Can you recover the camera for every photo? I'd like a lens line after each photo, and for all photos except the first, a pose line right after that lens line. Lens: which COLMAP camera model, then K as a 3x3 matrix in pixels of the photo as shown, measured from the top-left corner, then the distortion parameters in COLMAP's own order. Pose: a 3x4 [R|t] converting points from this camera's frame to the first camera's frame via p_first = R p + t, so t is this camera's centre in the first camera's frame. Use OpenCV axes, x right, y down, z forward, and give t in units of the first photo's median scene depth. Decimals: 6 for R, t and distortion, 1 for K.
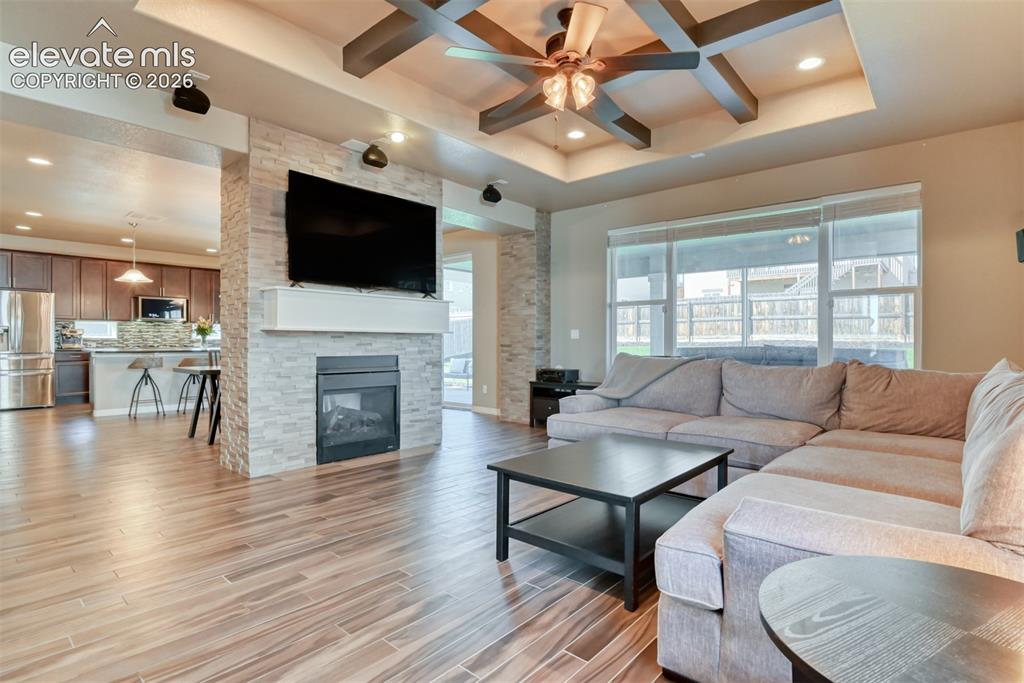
lens RADIAL K [[511.2, 0, 514.7], [0, 511.2, 344.8], [0, 0, 1]] dist [-0.024889, -0.002538]
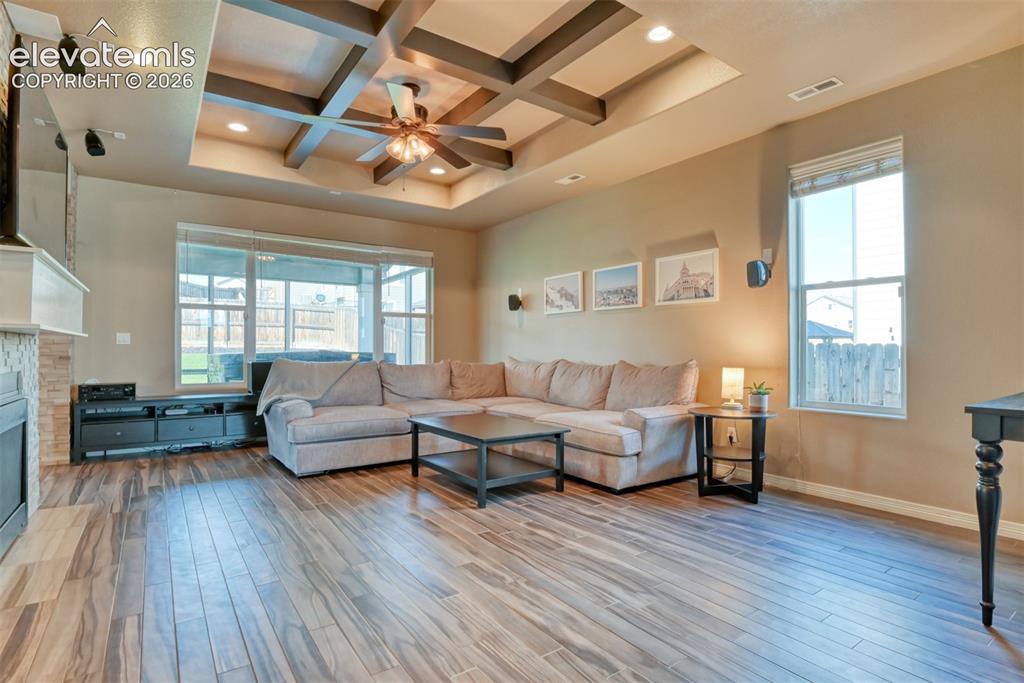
lens RADIAL K [[511.2, 0, 514.7], [0, 511.2, 344.8], [0, 0, 1]] dist [-0.024889, -0.002538]
pose [[0.236270, 0.004132, 0.971679, -0.745828], [0.005980, 0.999966, -0.005706, -0.004526], [-0.971669, 0.007159, 0.236237, 0.324836]]
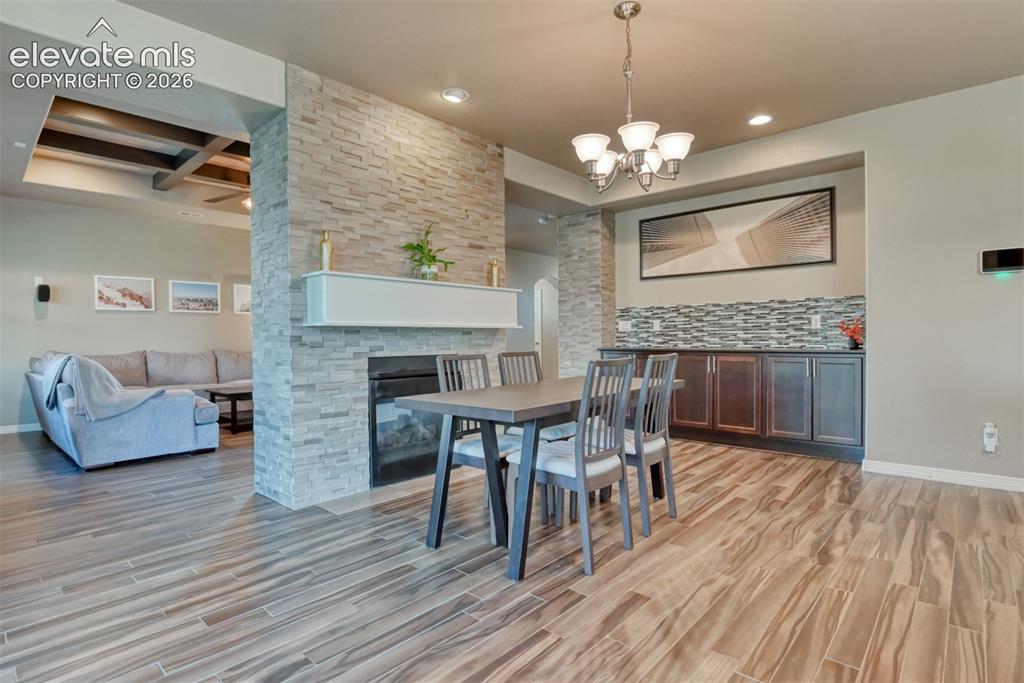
lens RADIAL K [[511.2, 0, 514.7], [0, 511.2, 344.8], [0, 0, 1]] dist [-0.024889, -0.002538]
pose [[-0.999662, 0.006459, 0.025190, -0.613914], [0.006957, 0.999780, 0.019770, -0.013602], [-0.025057, 0.019939, -0.999487, 2.009019]]
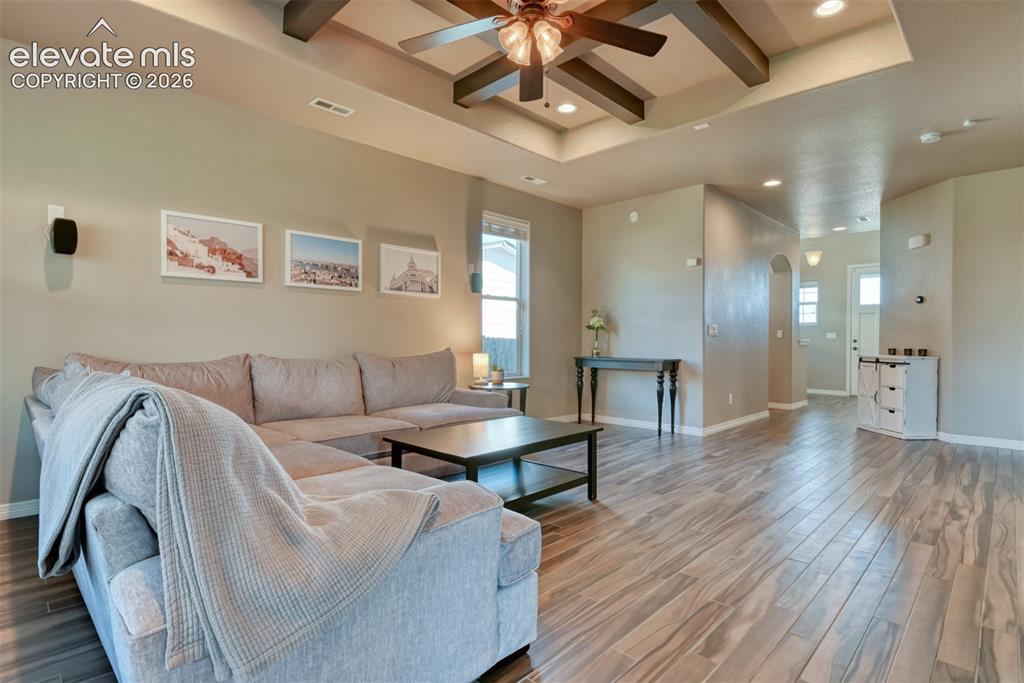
lens RADIAL K [[511.2, 0, 514.7], [0, 511.2, 344.8], [0, 0, 1]] dist [-0.024889, -0.002538]
pose [[-0.997984, -0.008705, 0.062869, 0.054738], [-0.007691, 0.999837, 0.016350, -0.006278], [-0.063001, 0.015834, -0.997888, 1.314660]]
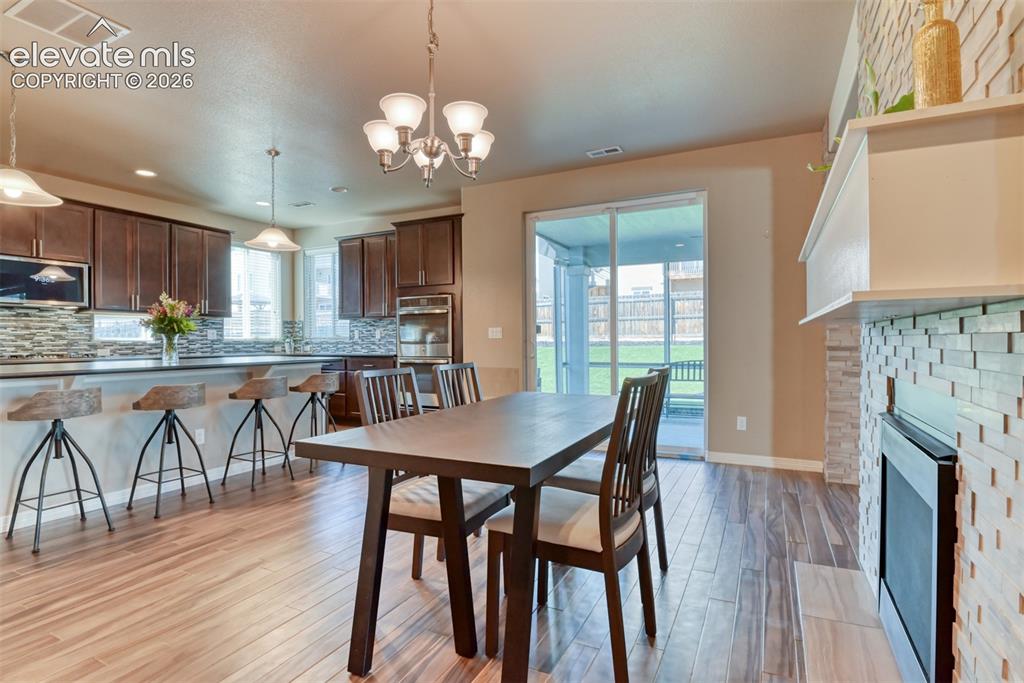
lens RADIAL K [[511.2, 0, 514.7], [0, 511.2, 344.8], [0, 0, 1]] dist [-0.024889, -0.002538]
pose [[0.968364, -0.009744, 0.249352, -0.786425], [0.009774, 0.999952, 0.001119, -0.010431], [-0.249351, 0.001353, 0.968412, 0.868253]]
